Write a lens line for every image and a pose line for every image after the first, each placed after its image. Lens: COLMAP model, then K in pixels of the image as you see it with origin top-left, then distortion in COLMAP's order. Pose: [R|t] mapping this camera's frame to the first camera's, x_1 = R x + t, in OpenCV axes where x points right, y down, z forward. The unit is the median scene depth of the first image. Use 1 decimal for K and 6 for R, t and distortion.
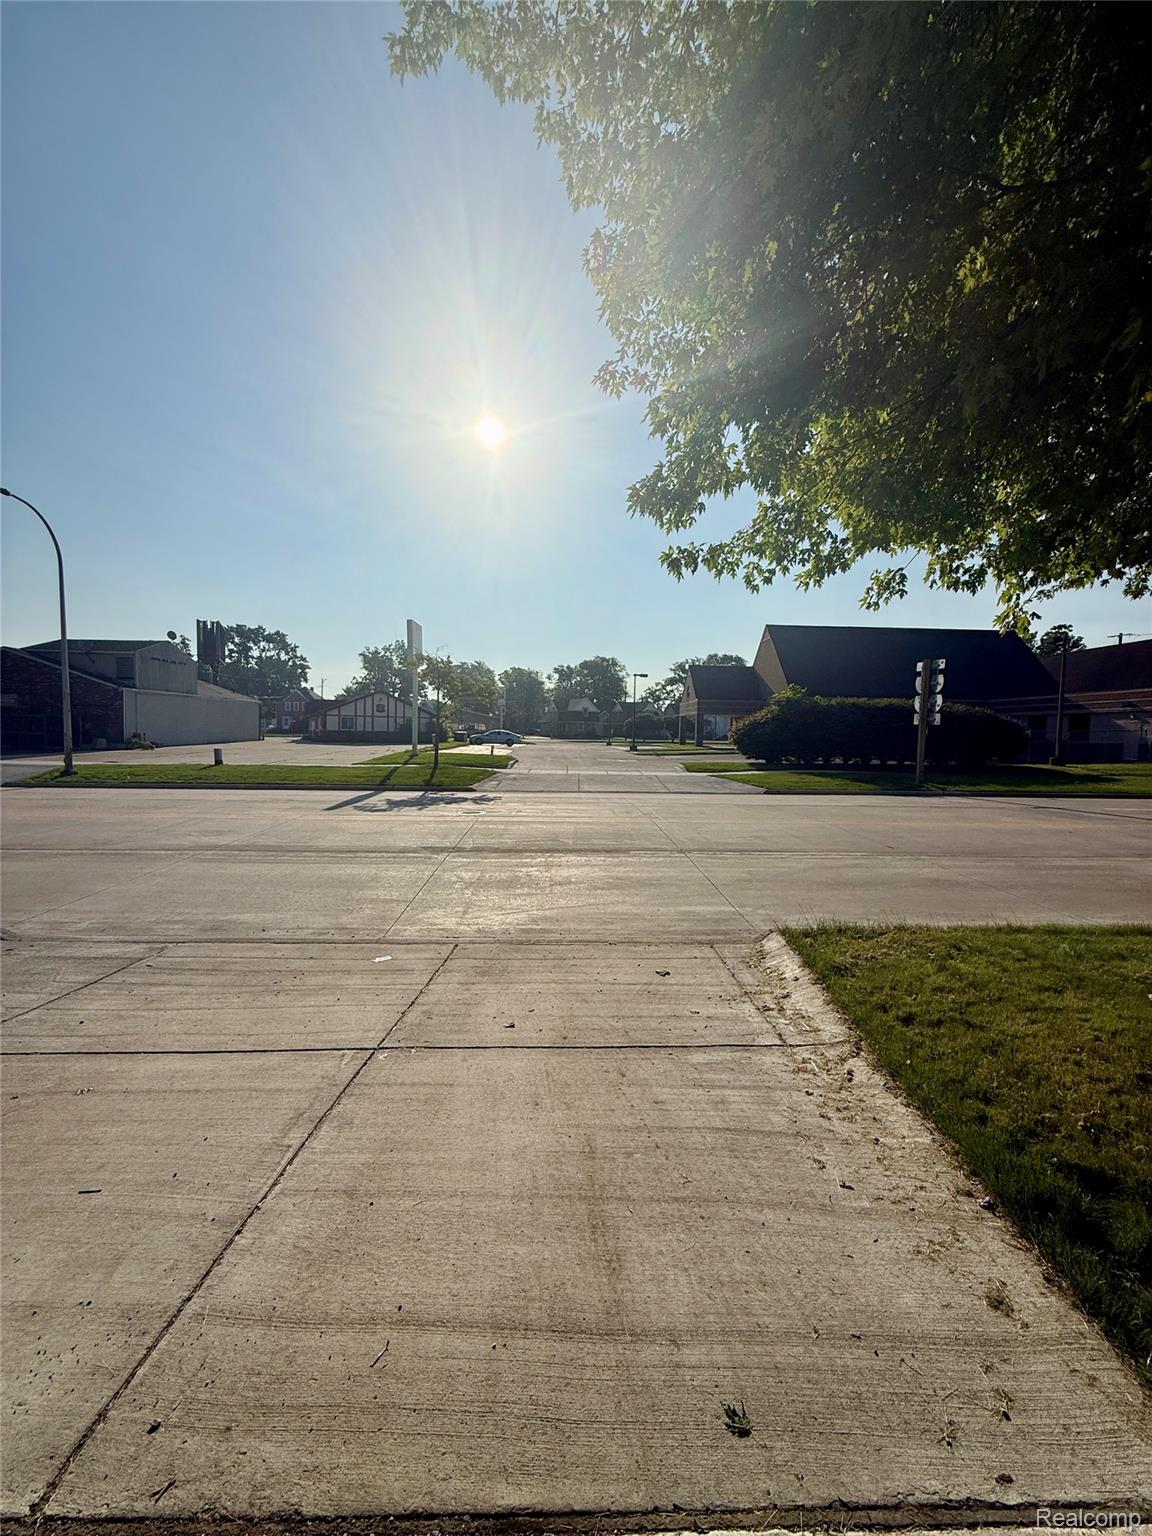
lens RADIAL K [[610.3, 0, 577.7], [0, 610.3, 766.0], [0, 0, 1]] dist [-0.000863, -0.000032]
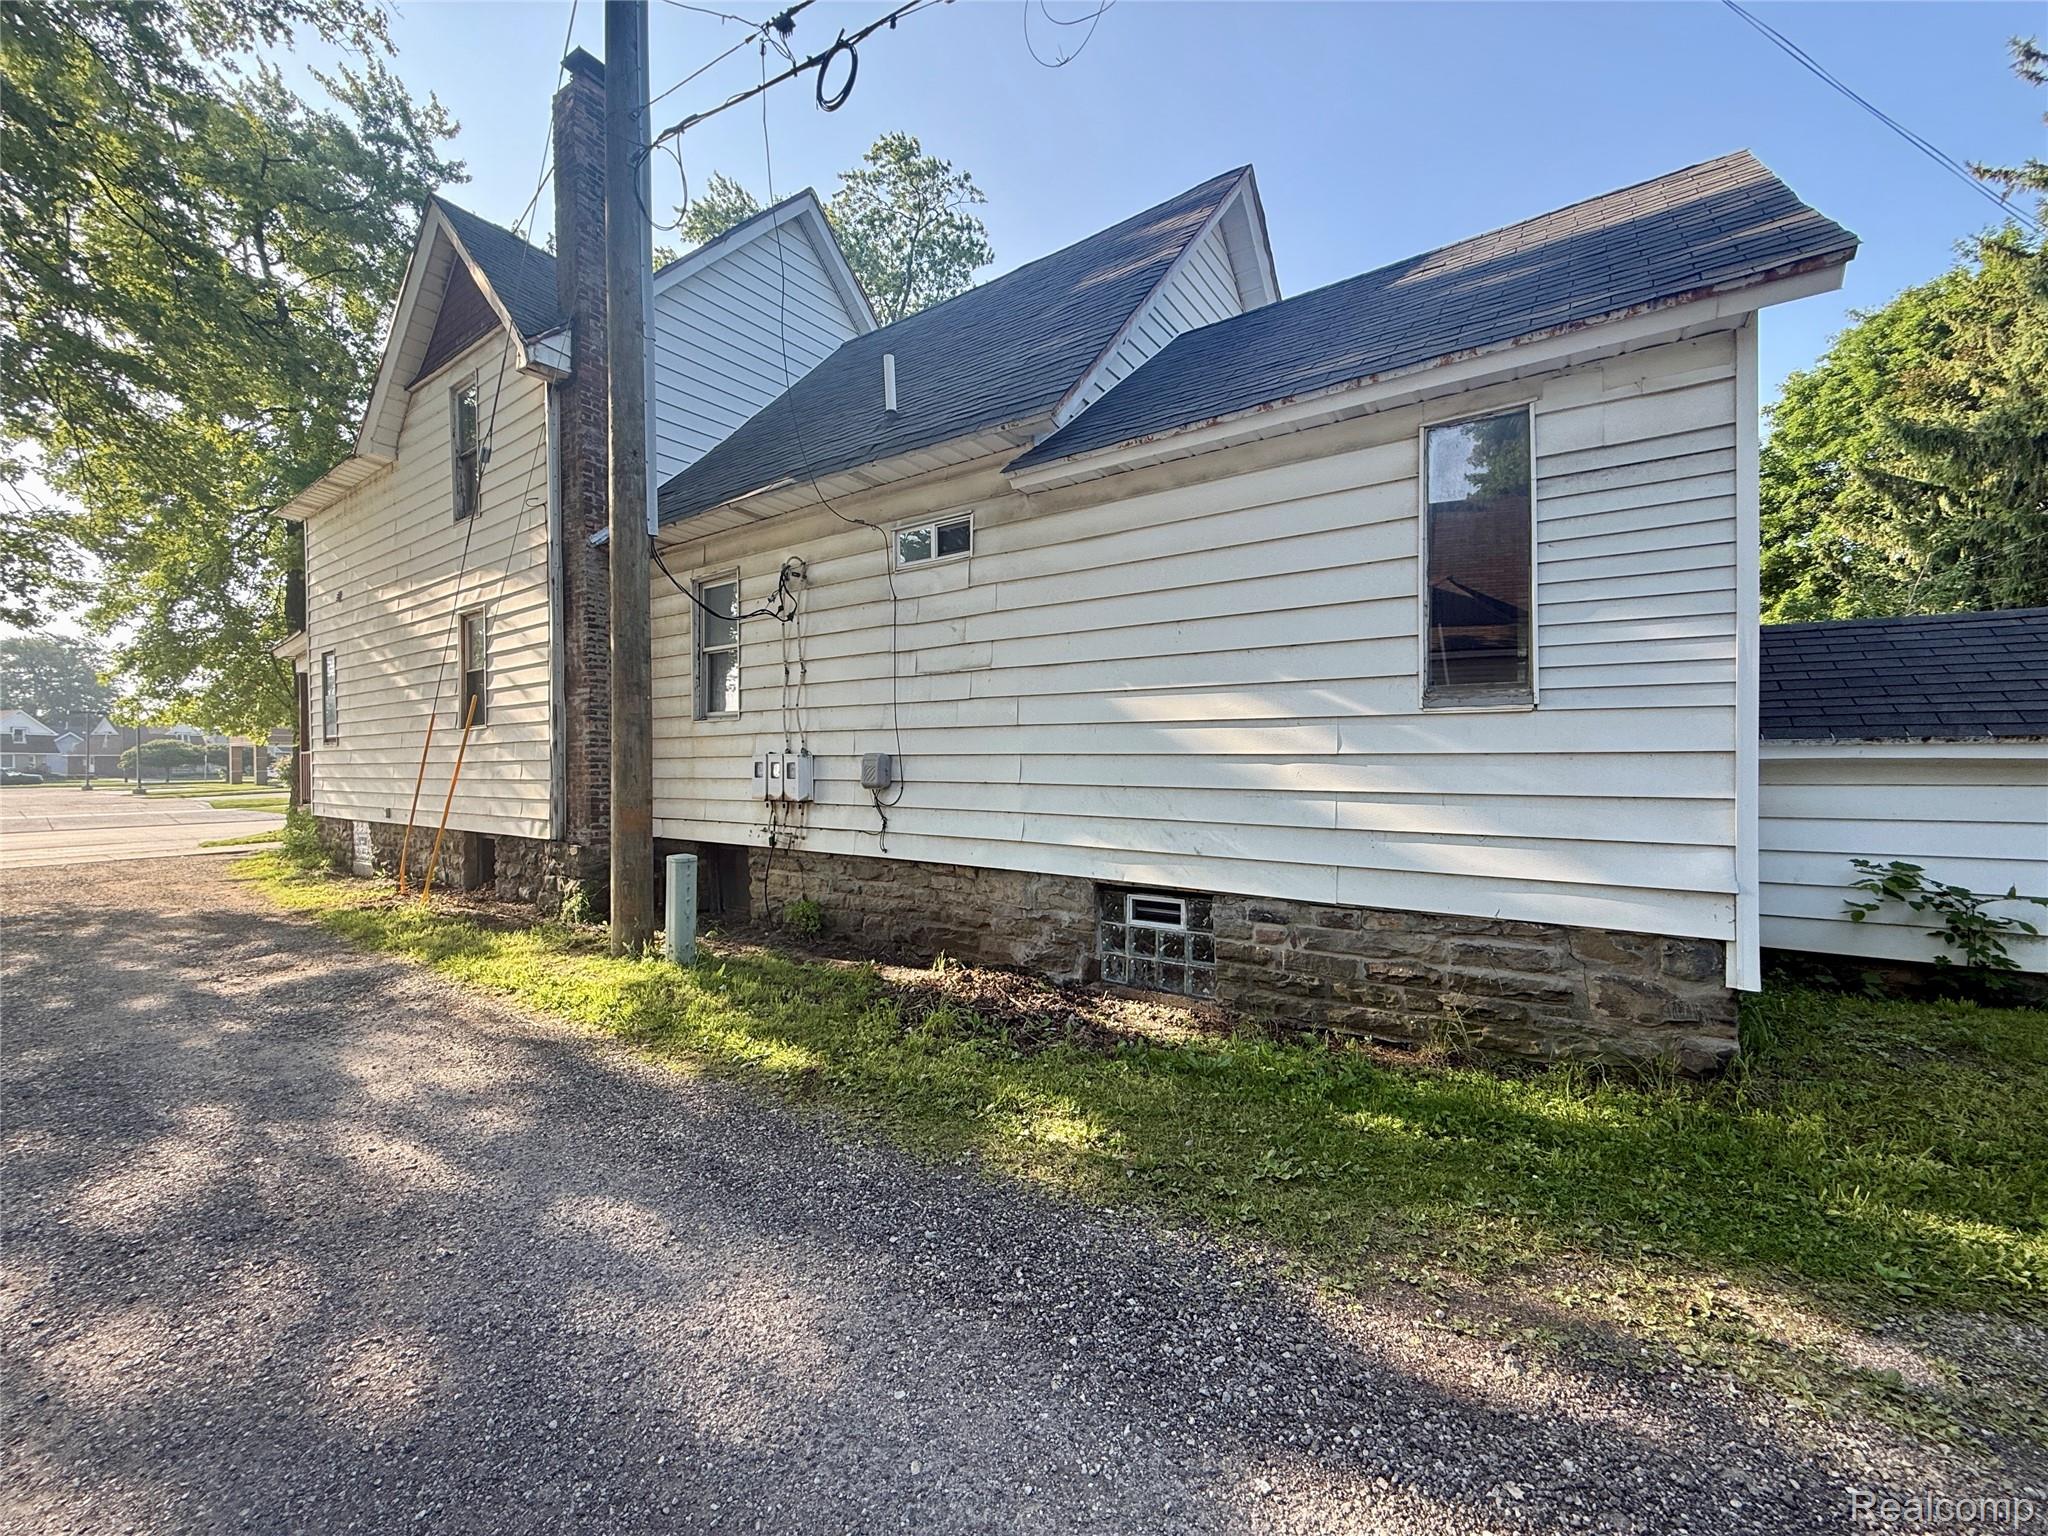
lens RADIAL K [[813.7, 0, 1023.3], [0, 813.7, 764.5], [0, 0, 1]] dist [-0.000863, -0.000032]
pose [[0.613205, -0.025289, 0.789519, -0.323898], [0.063660, 0.997818, -0.017483, 0.273178], [-0.787355, 0.060982, 0.613477, -5.133757]]
